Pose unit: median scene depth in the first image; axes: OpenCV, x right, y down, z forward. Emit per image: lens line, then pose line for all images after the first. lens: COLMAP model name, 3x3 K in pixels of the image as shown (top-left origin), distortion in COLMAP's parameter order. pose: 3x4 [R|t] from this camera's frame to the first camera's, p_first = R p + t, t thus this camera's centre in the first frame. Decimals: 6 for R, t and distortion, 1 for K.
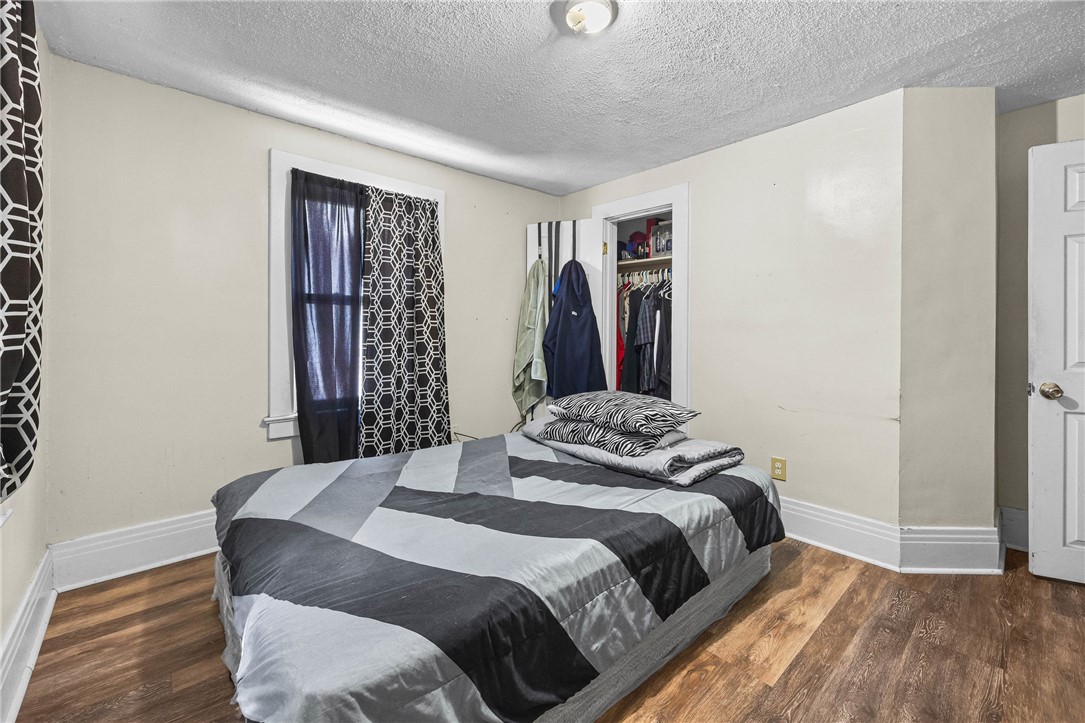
lens RADIAL K [[442.6, 0, 543.2], [0, 442.6, 335.0], [0, 0, 1]] dist [-0.001028, 0.000022]
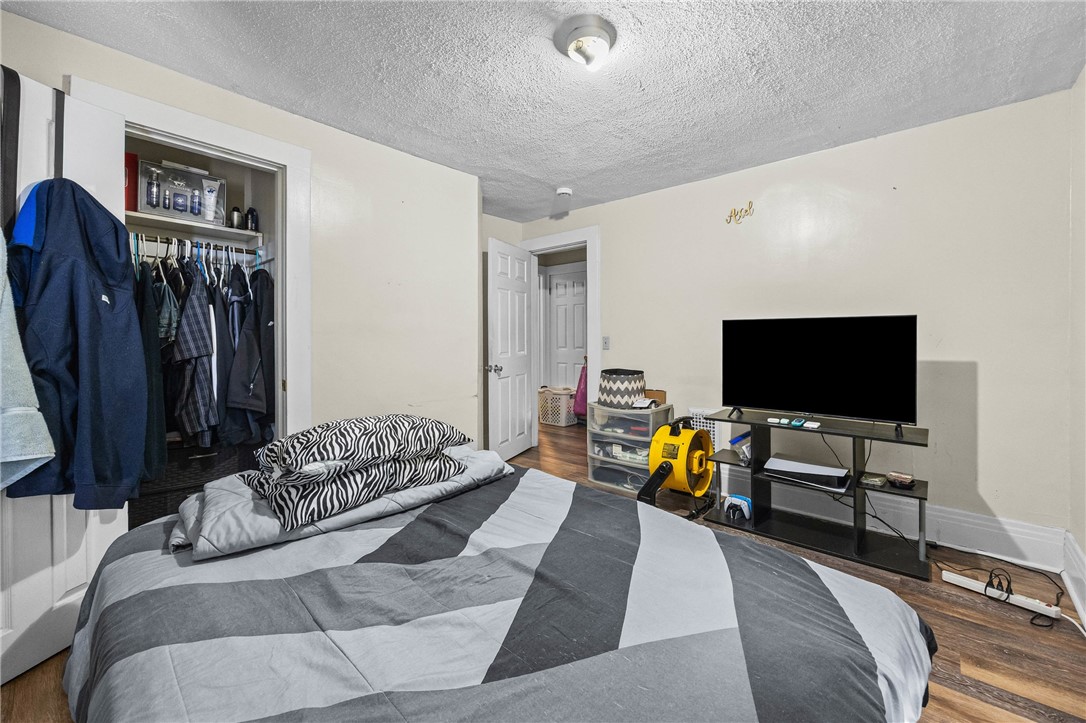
lens RADIAL K [[443.6, 0, 542.9], [0, 443.6, 349.5], [0, 0, 1]] dist [0.000137, -0.000041]
pose [[-0.103824, -0.030711, 0.994121, -0.653995], [-0.000017, 0.999523, 0.030876, -0.012916], [-0.994596, 0.003189, -0.103775, 0.827164]]
